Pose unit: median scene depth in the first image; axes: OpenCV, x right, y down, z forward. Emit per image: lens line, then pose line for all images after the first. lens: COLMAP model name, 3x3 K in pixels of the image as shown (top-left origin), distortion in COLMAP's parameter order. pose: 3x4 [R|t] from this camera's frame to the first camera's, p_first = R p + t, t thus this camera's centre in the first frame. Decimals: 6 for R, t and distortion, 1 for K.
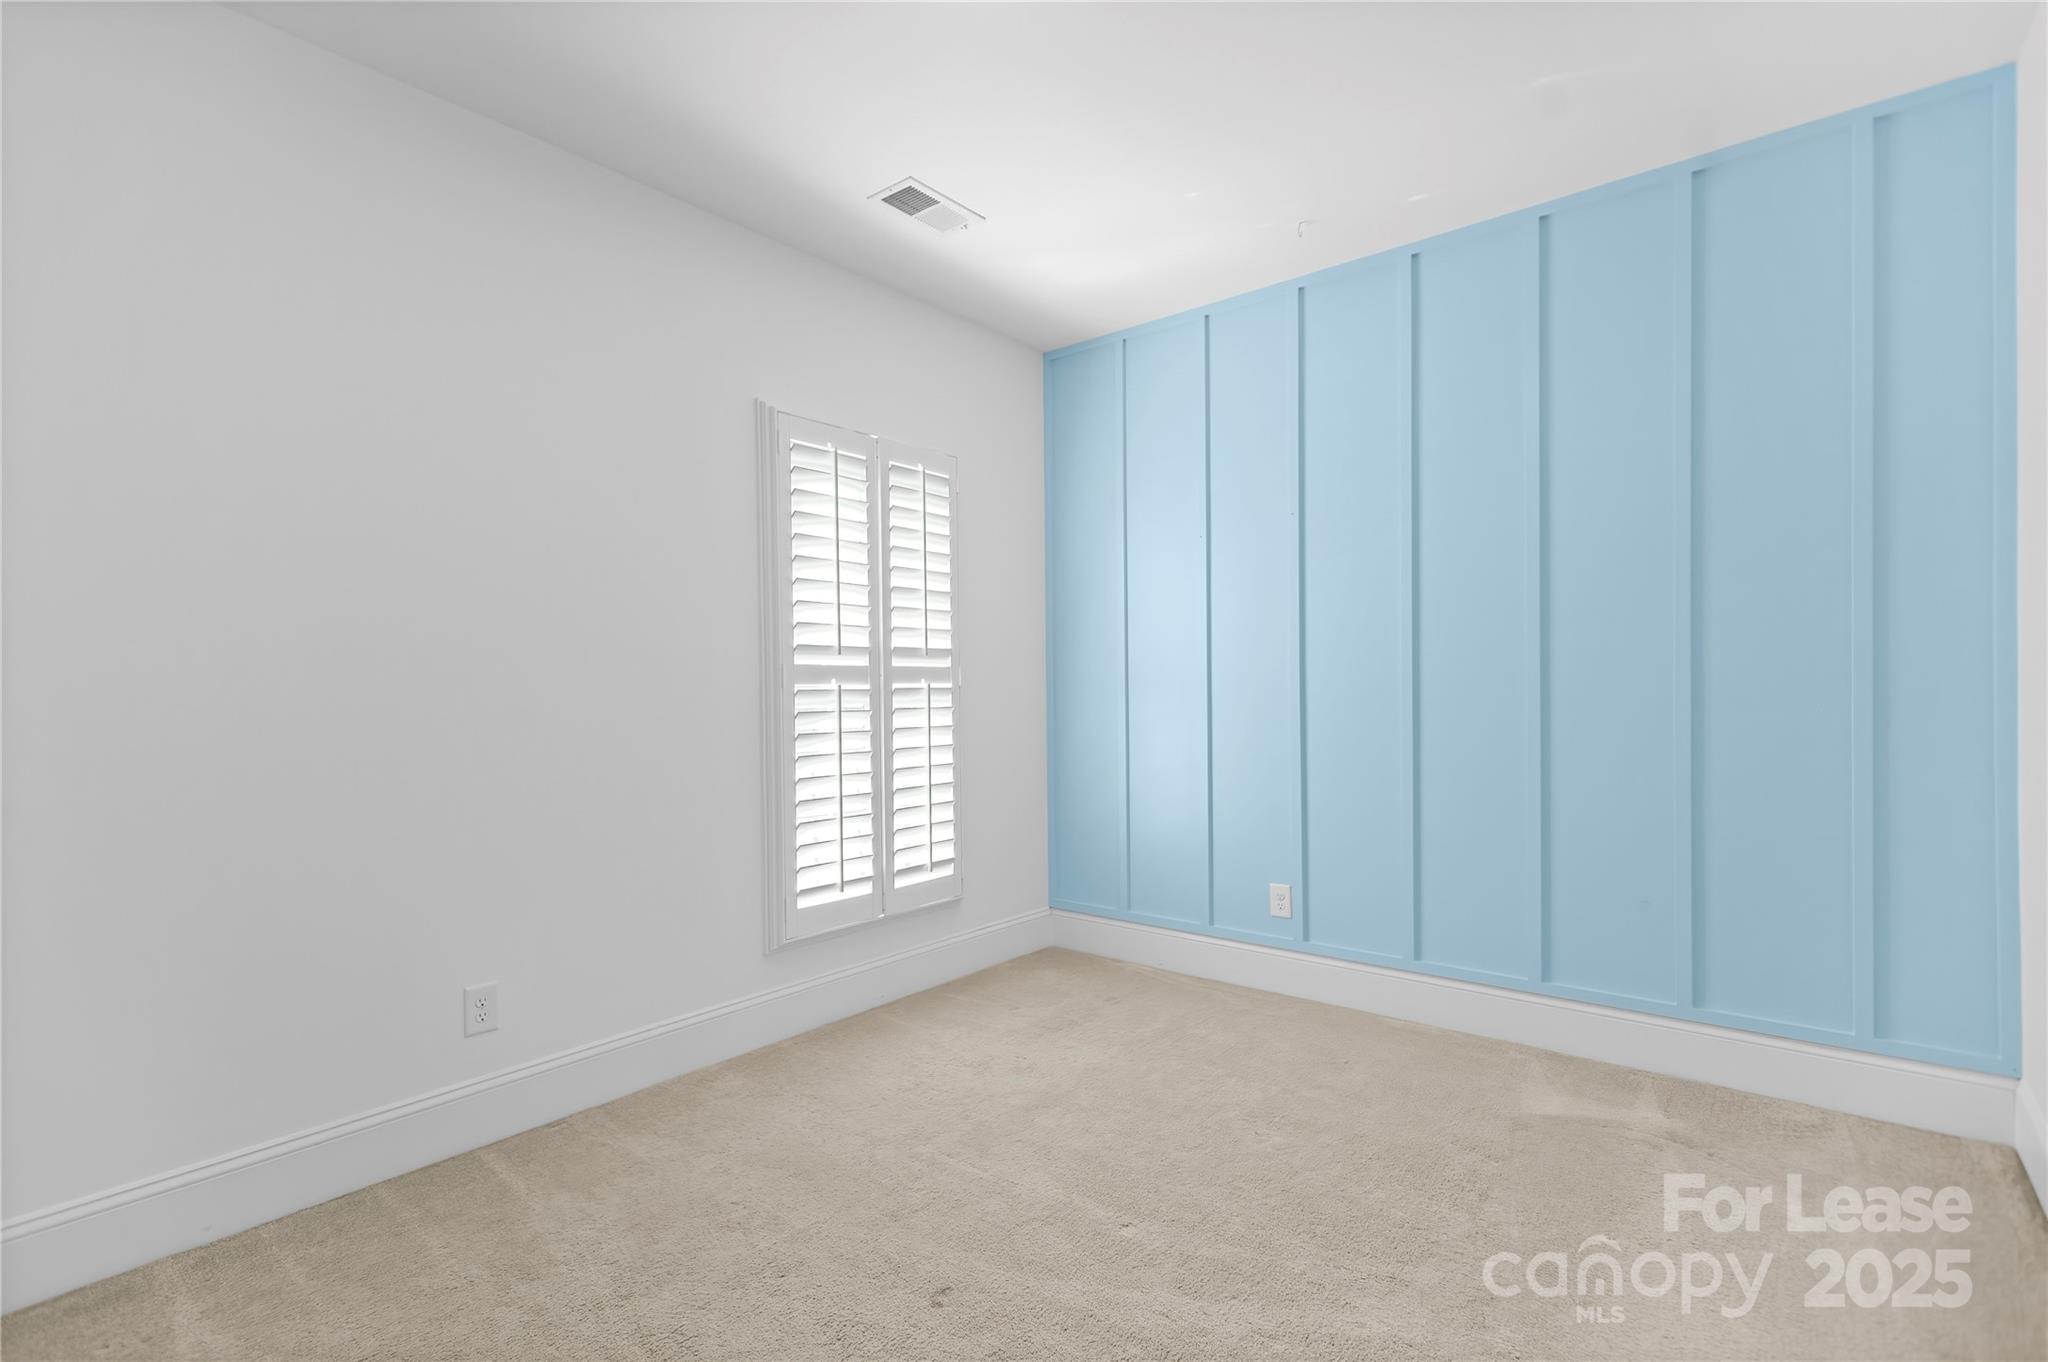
lens RADIAL K [[978.6, 0, 1004.6], [0, 978.6, 664.0], [0, 0, 1]] dist [0.018111, -0.000721]
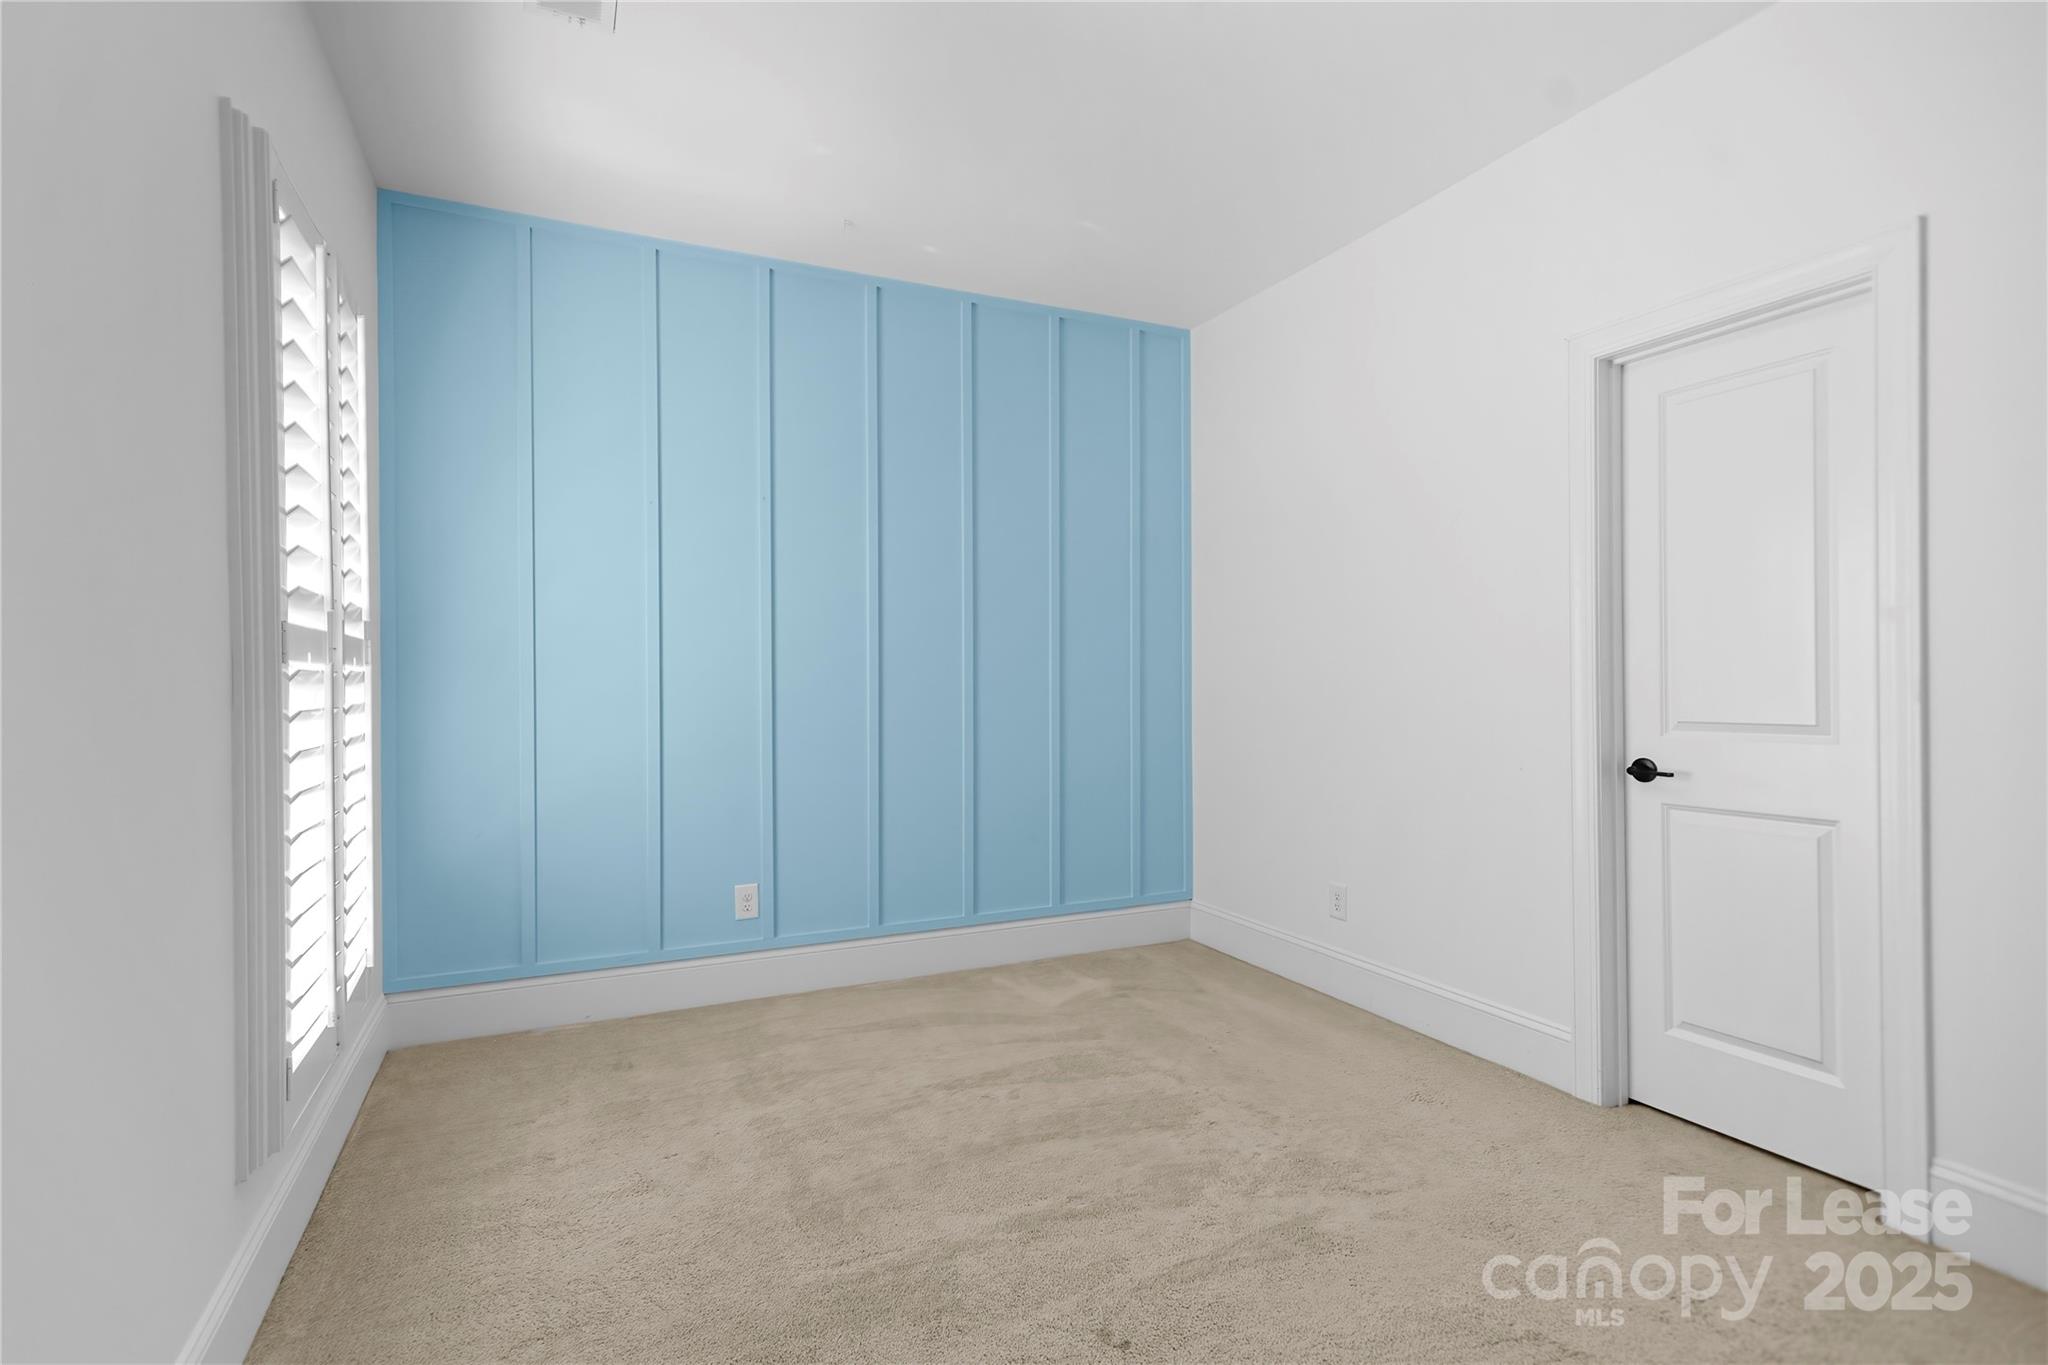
lens RADIAL K [[978.6, 0, 1004.6], [0, 978.6, 665.5], [0, 0, 1]] dist [0.018111, -0.000721]
pose [[0.434816, 0.023840, 0.900204, -0.517318], [-0.018703, 0.999673, -0.017440, 0.025041], [-0.900325, -0.009253, 0.435119, 0.392272]]
